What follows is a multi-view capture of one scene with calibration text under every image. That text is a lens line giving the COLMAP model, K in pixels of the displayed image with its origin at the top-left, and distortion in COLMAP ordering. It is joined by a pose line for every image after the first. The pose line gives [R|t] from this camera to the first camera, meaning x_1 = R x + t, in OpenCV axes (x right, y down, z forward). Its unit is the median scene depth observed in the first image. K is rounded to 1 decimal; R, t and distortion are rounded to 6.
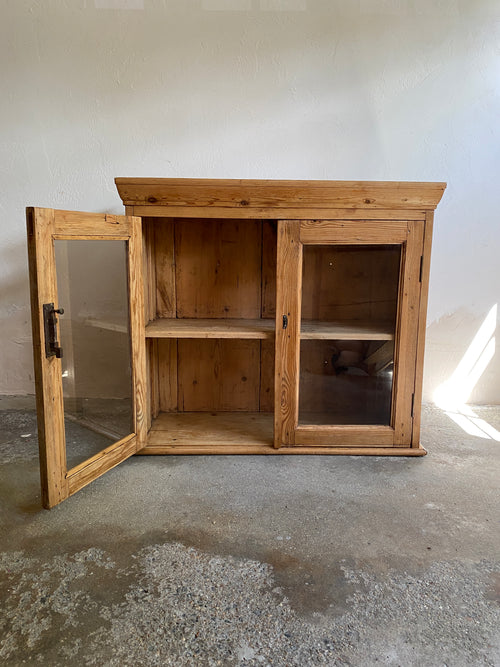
lens RADIAL K [[505.2, 0, 249.2], [0, 505.2, 330.6], [0, 0, 1]] dist [0.008531, -0.006934]
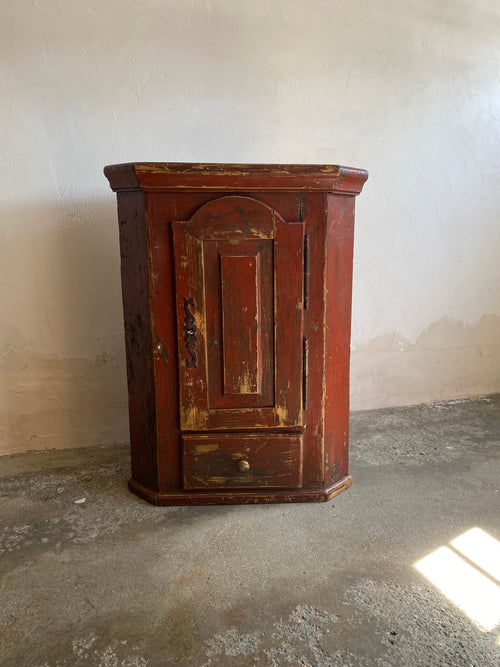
lens RADIAL K [[524.9, 0, 254.0], [0, 524.9, 331.8], [0, 0, 1]] dist [0.006867, 0.000482]
pose [[0.936323, -0.076746, 0.342650, -0.765097], [0.073762, 0.997039, 0.021755, -0.133134], [-0.343305, 0.004905, 0.939211, 0.090652]]
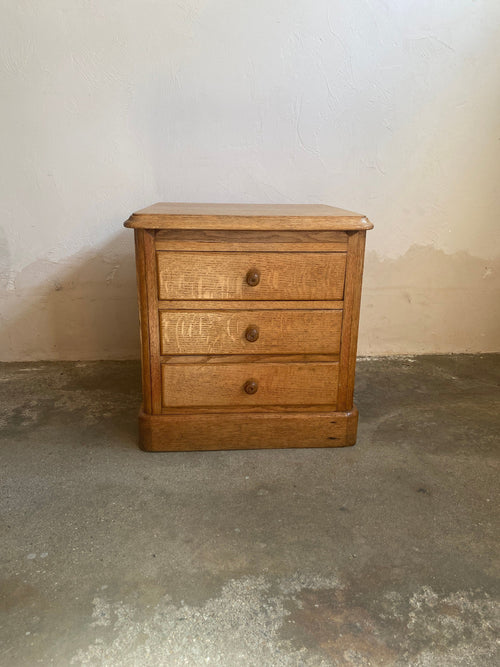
lens RADIAL K [[502.9, 0, 255.5], [0, 502.9, 328.8], [0, 0, 1]] dist [0.005407, -0.000662]
pose [[0.995332, -0.029521, 0.091888, 0.367377], [0.021273, 0.995761, 0.089481, 0.035226], [-0.094140, -0.087108, 0.991741, 0.328722]]
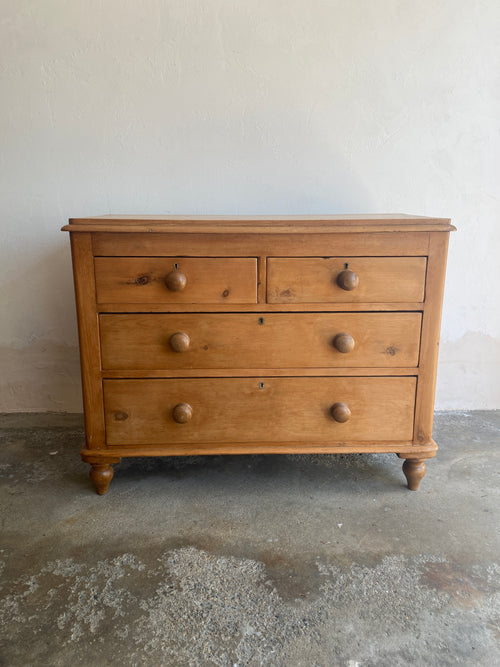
lens RADIAL K [[499.1, 0, 251.3], [0, 499.1, 331.1], [0, 0, 1]] dist [0.010556, -0.006947]
pose [[0.999201, -0.018786, 0.035272, -0.025297], [0.016907, 0.998461, 0.052821, -0.225081], [-0.036210, -0.052182, 0.997981, -0.291855]]
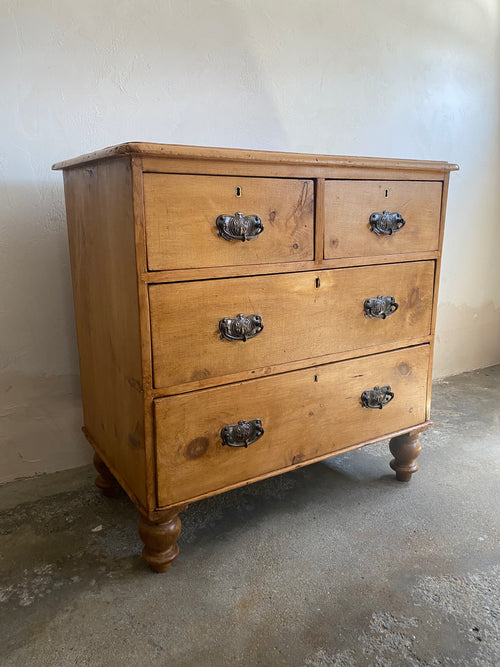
lens RADIAL K [[503.3, 0, 243.4], [0, 503.3, 336.0], [0, 0, 1]] dist [0.006541, -0.003169]
pose [[0.862328, -0.139344, 0.486799, -1.000019], [0.126635, 0.990186, 0.059114, -0.190857], [-0.490259, 0.010670, 0.871511, 0.320638]]
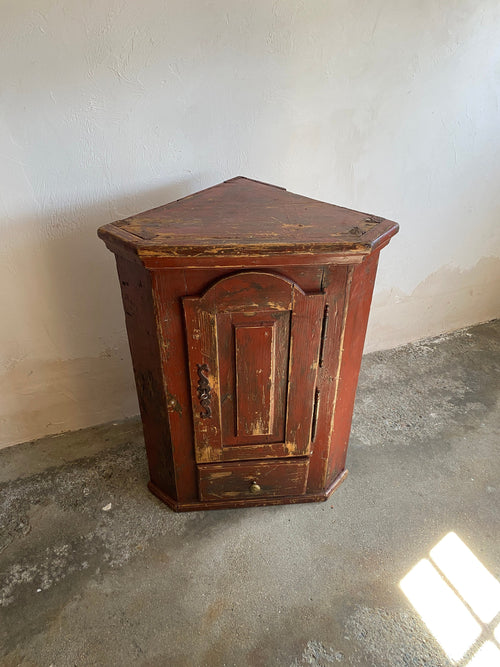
lens RADIAL K [[499.1, 0, 251.3], [0, 499.1, 331.1], [0, 0, 1]] dist [0.010556, -0.006947]
pose [[0.918897, -0.220394, 0.327192, -0.726903], [0.066988, 0.904517, 0.421143, -0.815823], [-0.388768, -0.365069, 0.845922, 0.355575]]
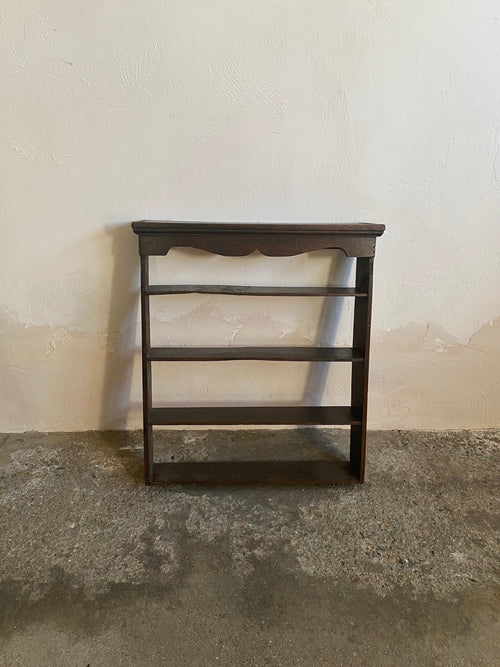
lens RADIAL K [[540.7, 0, 227.6], [0, 540.7, 303.8], [0, 0, 1]] dist [0.005865, -0.001996]
pose [[0.998412, -0.005108, 0.056099, -0.035478], [-0.007349, 0.975555, 0.219633, -0.402018], [-0.055849, -0.219697, 0.973968, 0.654817]]
